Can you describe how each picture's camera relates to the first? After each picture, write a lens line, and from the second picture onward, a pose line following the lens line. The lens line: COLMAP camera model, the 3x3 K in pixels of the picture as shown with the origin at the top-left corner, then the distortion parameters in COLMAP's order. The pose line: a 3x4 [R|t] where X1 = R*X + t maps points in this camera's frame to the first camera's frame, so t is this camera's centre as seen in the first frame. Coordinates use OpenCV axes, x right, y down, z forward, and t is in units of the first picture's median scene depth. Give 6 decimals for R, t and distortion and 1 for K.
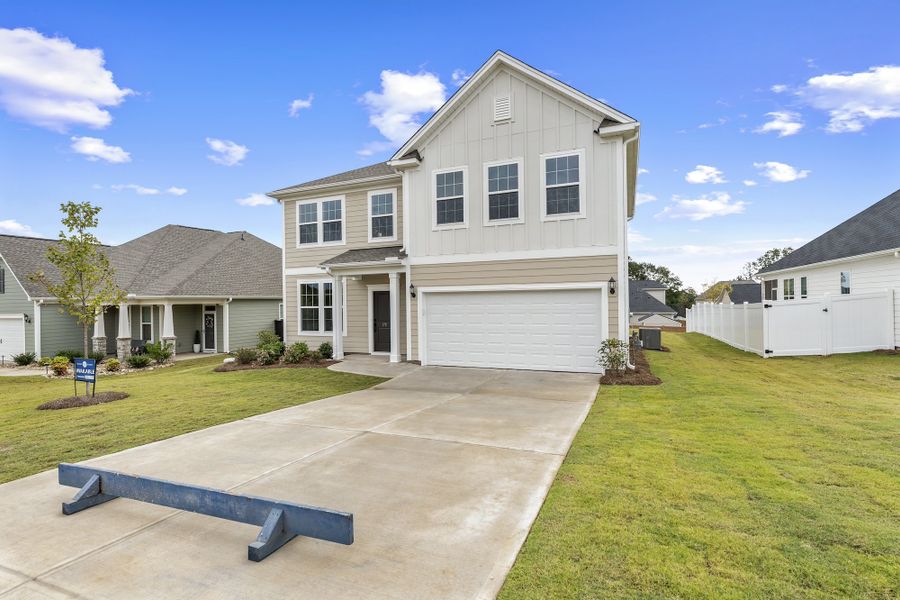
lens RADIAL K [[438.1, 0, 446.7], [0, 438.1, 300.6], [0, 0, 1]] dist [-0.000577, 0.000130]
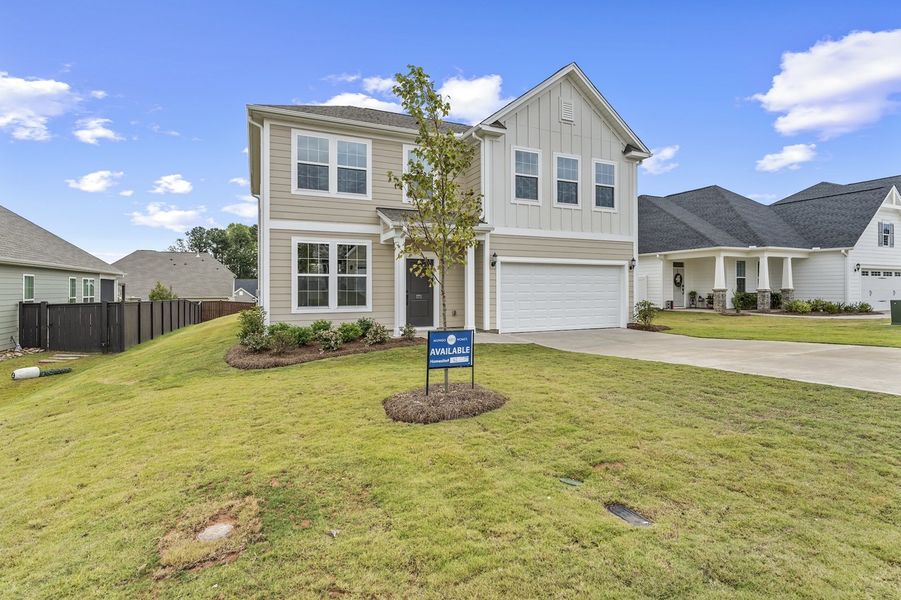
lens RADIAL K [[438.8, 0, 449.7], [0, 438.8, 286.8], [0, 0, 1]] dist [-0.000564, -0.000068]
pose [[0.675454, 0.016196, 0.737224, -0.879732], [-0.009398, 0.999867, -0.013356, 0.053599], [-0.737342, 0.002093, 0.675516, 0.396437]]
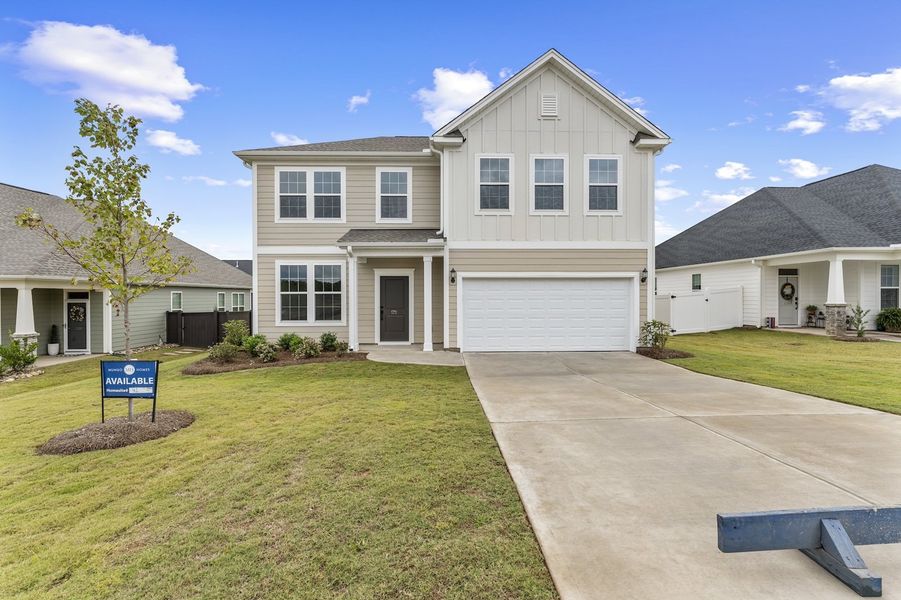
lens RADIAL K [[395.5, 0, 450.5], [0, 395.5, 300.0], [0, 0, 1]] dist [0.000074, -0.000083]
pose [[0.908044, 0.008464, 0.418789, -0.444375], [-0.011478, 0.999923, 0.004676, 0.027179], [-0.418717, -0.009053, 0.908072, 0.210867]]
